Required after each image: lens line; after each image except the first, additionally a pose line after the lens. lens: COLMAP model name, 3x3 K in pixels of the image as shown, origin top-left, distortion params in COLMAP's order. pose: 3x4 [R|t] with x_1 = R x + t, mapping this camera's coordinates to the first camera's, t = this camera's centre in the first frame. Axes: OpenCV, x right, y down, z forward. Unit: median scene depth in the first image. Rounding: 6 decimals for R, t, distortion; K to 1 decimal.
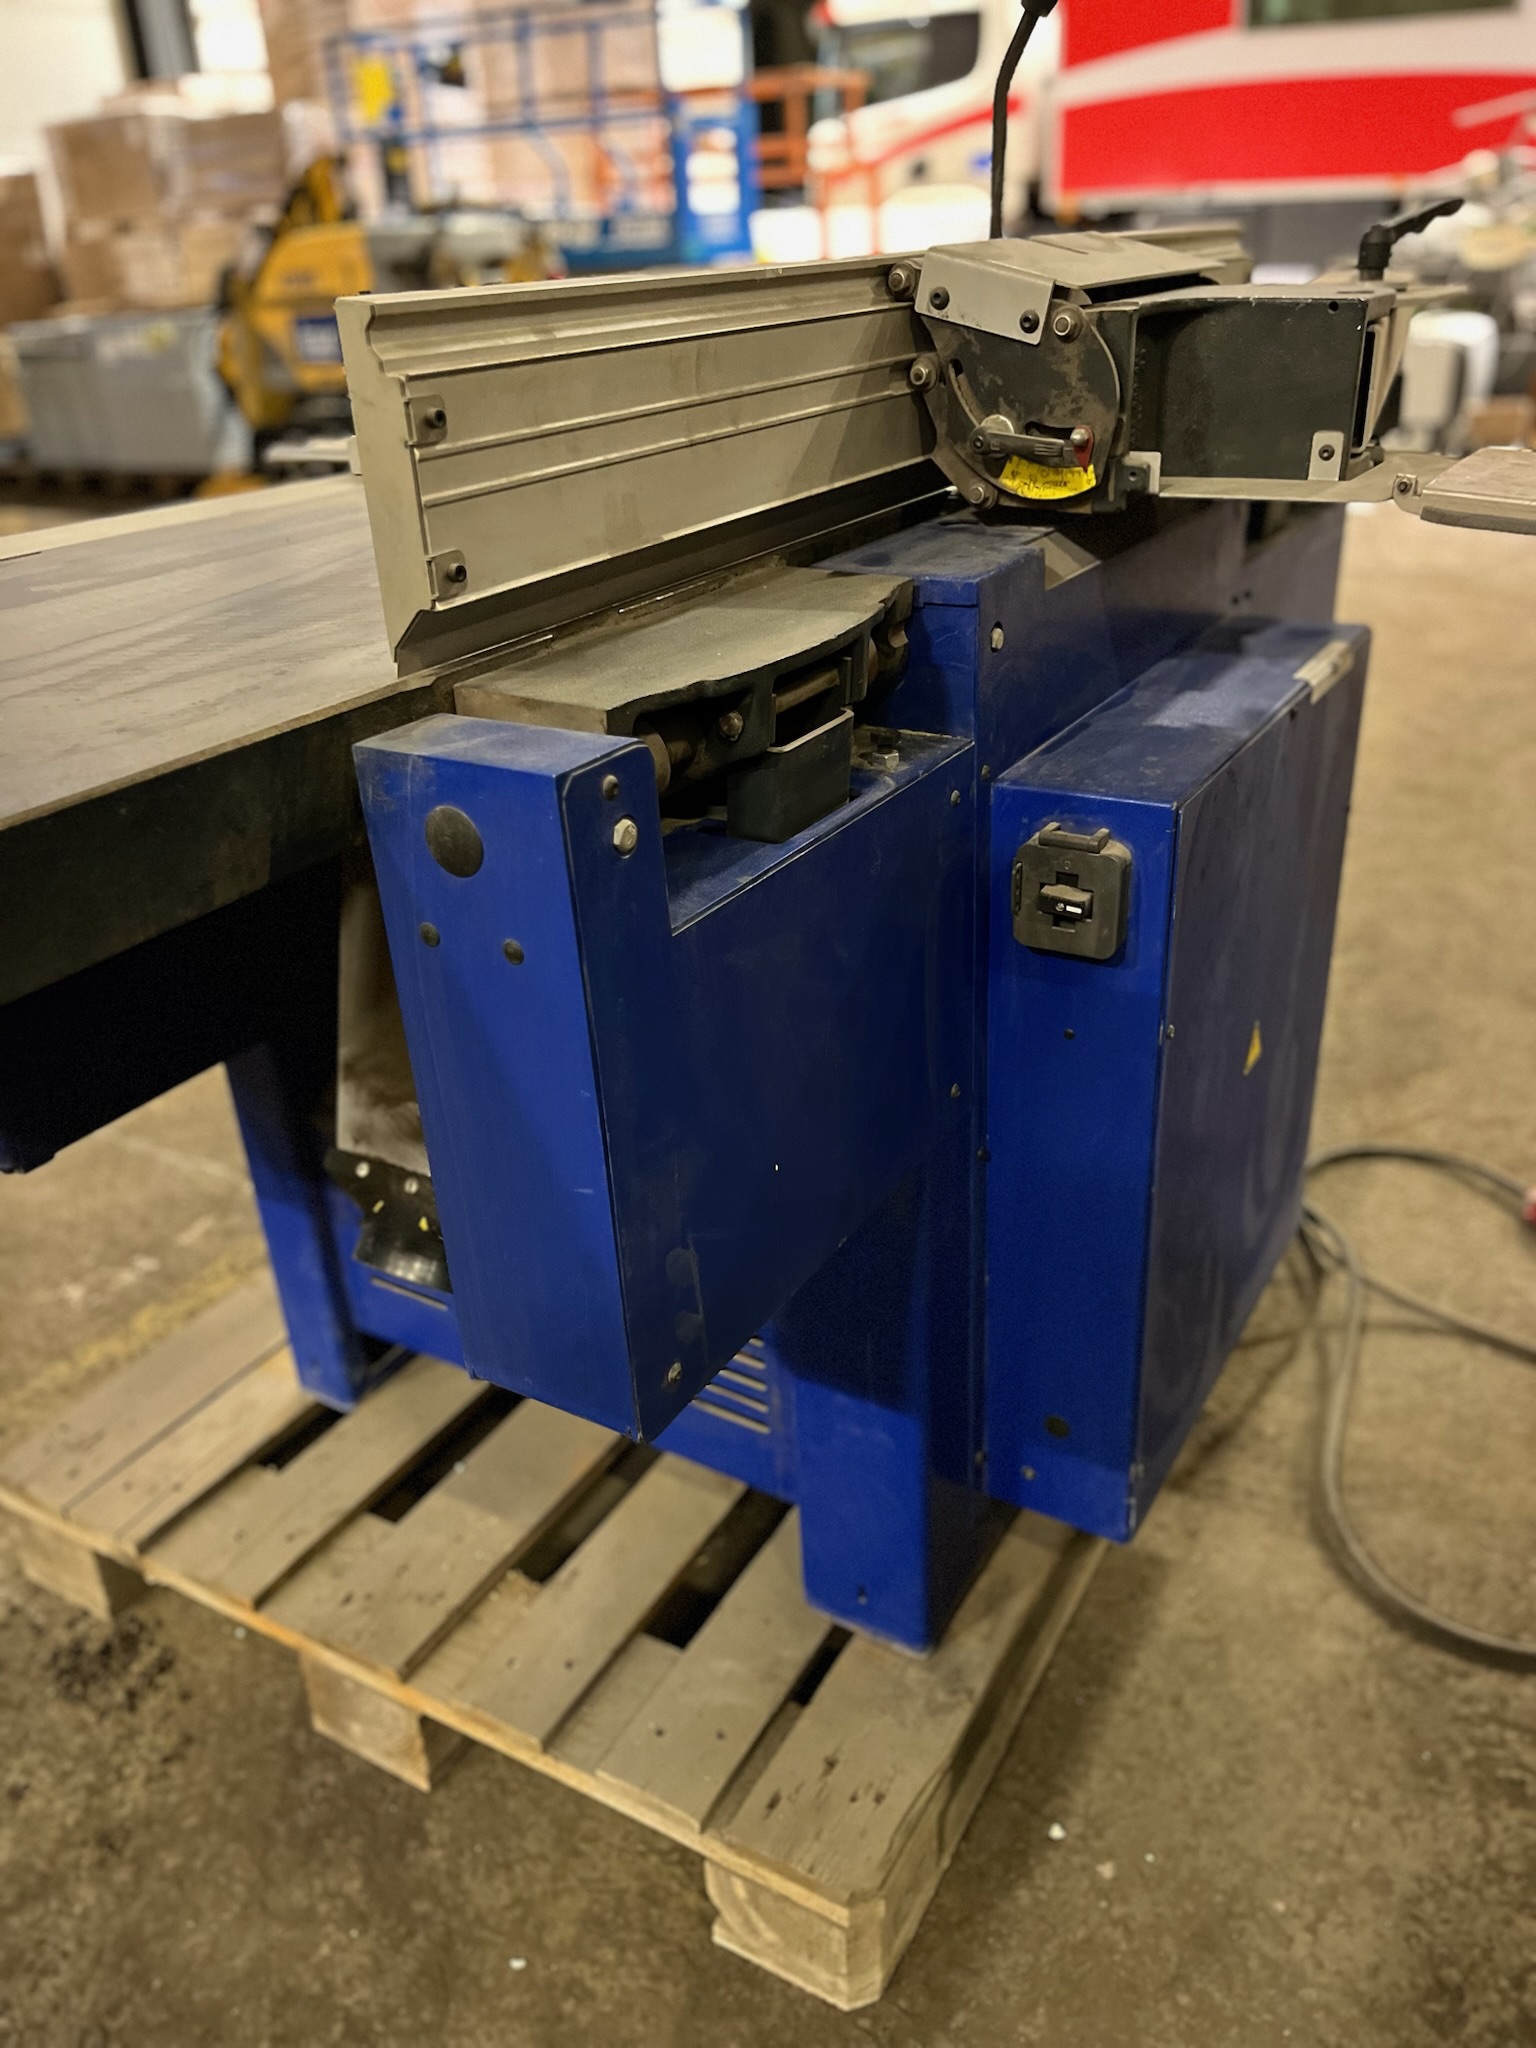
lens RADIAL K [[1551.8, 0, 767.2], [0, 1551.8, 1036.1], [0, 0, 1]] dist [0.047578, -0.088208]
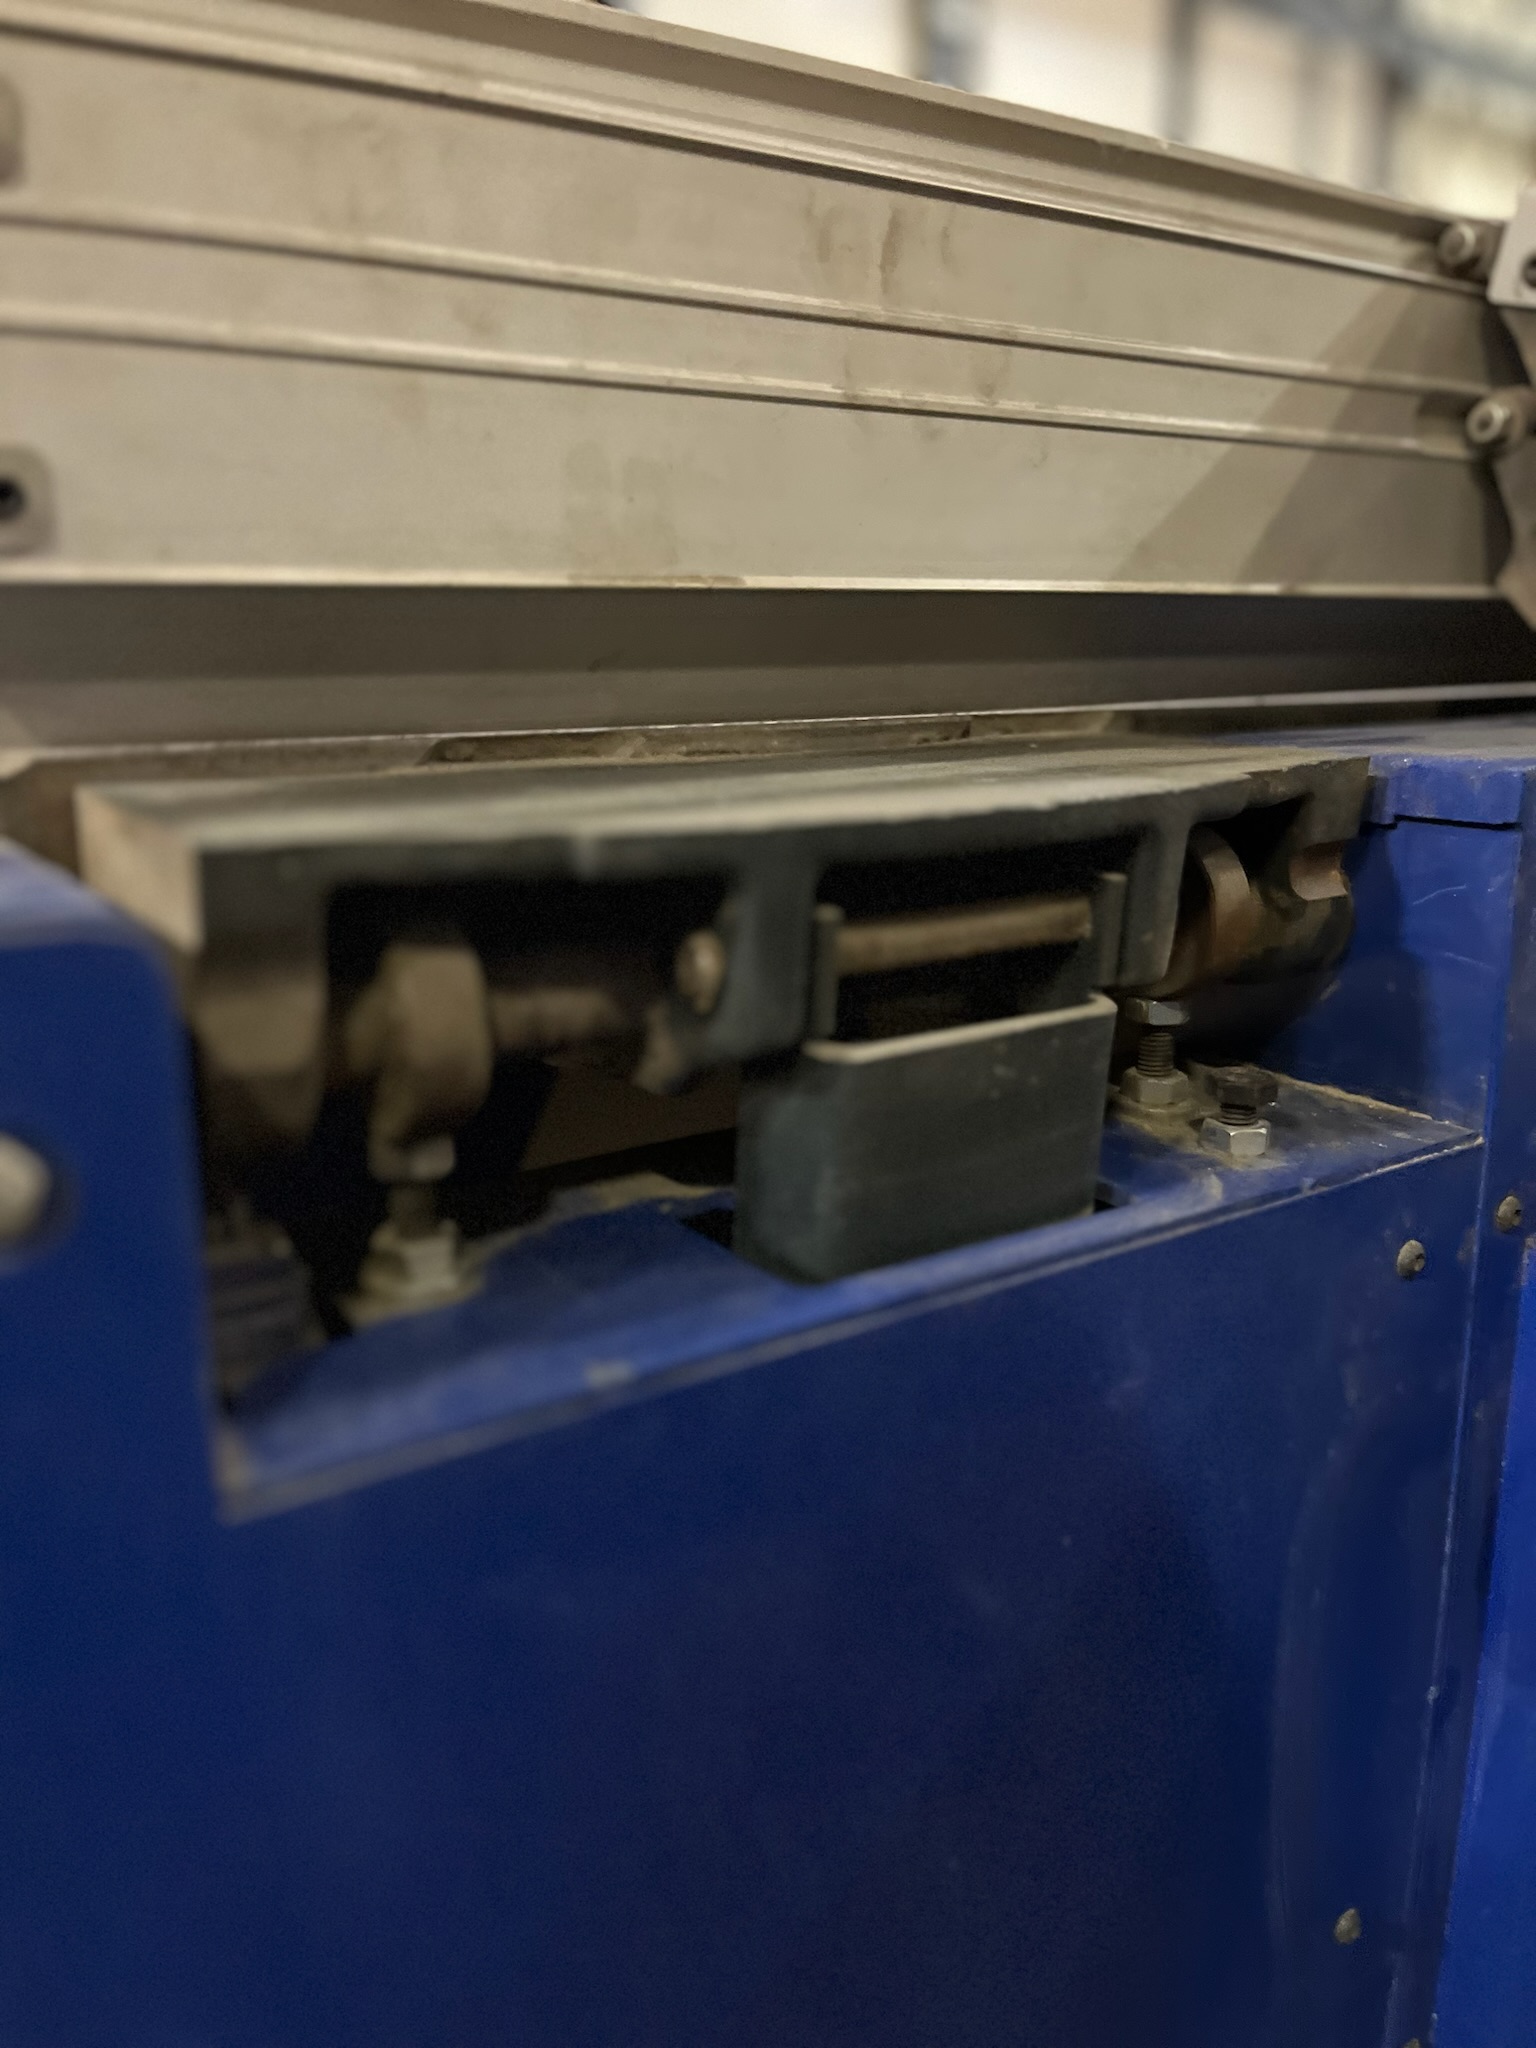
lens RADIAL K [[1551.8, 0, 771.9], [0, 1551.8, 1008.7], [0, 0, 1]] dist [0.047578, -0.088208]
pose [[0.903394, 0.140896, -0.405003, 0.127604], [-0.230313, 0.956114, -0.181113, -0.101845], [0.361711, 0.256894, 0.896198, 0.543552]]
